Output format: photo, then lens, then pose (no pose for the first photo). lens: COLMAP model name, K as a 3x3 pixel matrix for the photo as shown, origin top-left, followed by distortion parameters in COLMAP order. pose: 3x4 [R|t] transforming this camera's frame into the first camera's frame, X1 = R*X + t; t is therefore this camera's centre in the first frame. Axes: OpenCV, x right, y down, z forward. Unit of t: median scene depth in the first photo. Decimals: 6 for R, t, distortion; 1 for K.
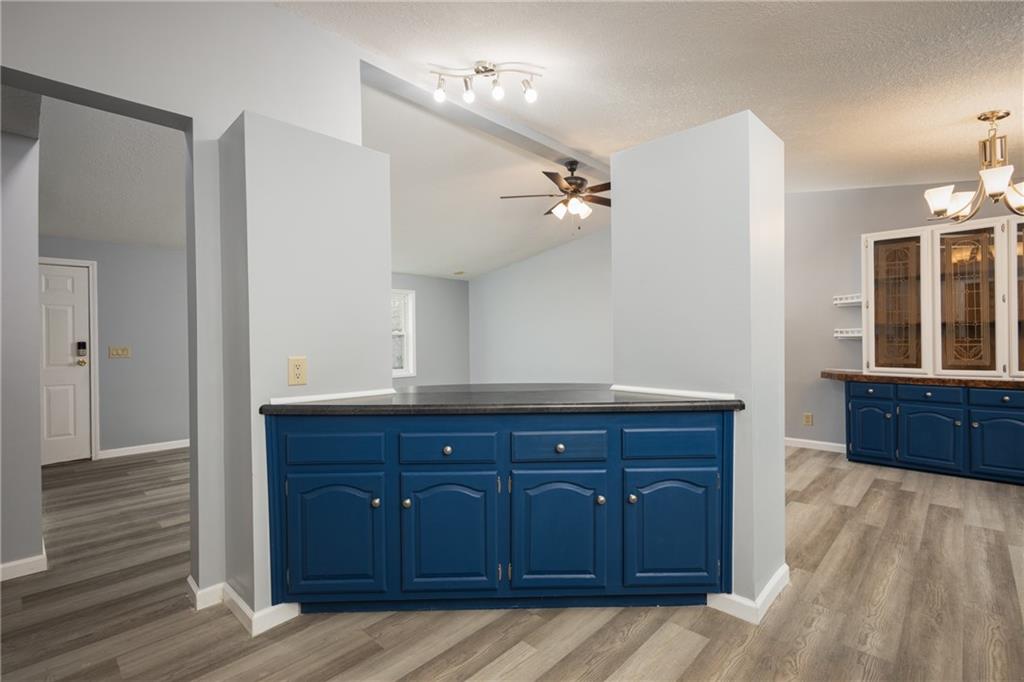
lens RADIAL K [[469.1, 0, 512.3], [0, 469.1, 342.0], [0, 0, 1]] dist [0.001171, -0.000392]
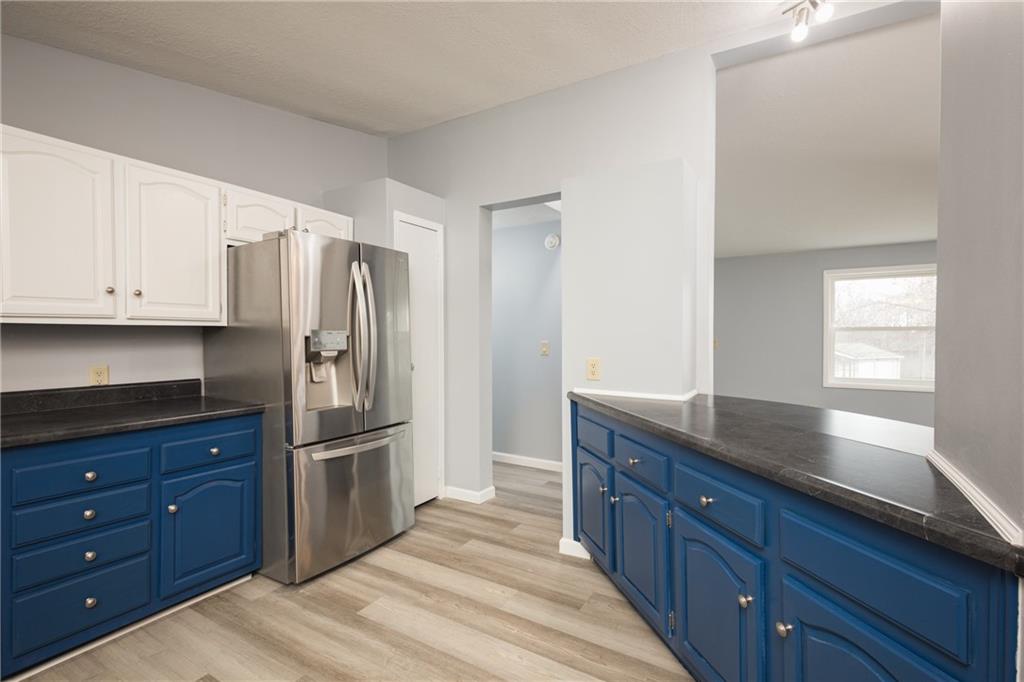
lens RADIAL K [[469.1, 0, 512.3], [0, 469.1, 342.0], [0, 0, 1]] dist [0.001171, -0.000392]
pose [[0.212919, 0.028696, -0.976648, 0.841265], [-0.003850, 0.999586, 0.028530, -0.053935], [0.977062, -0.002315, 0.212941, 0.597540]]
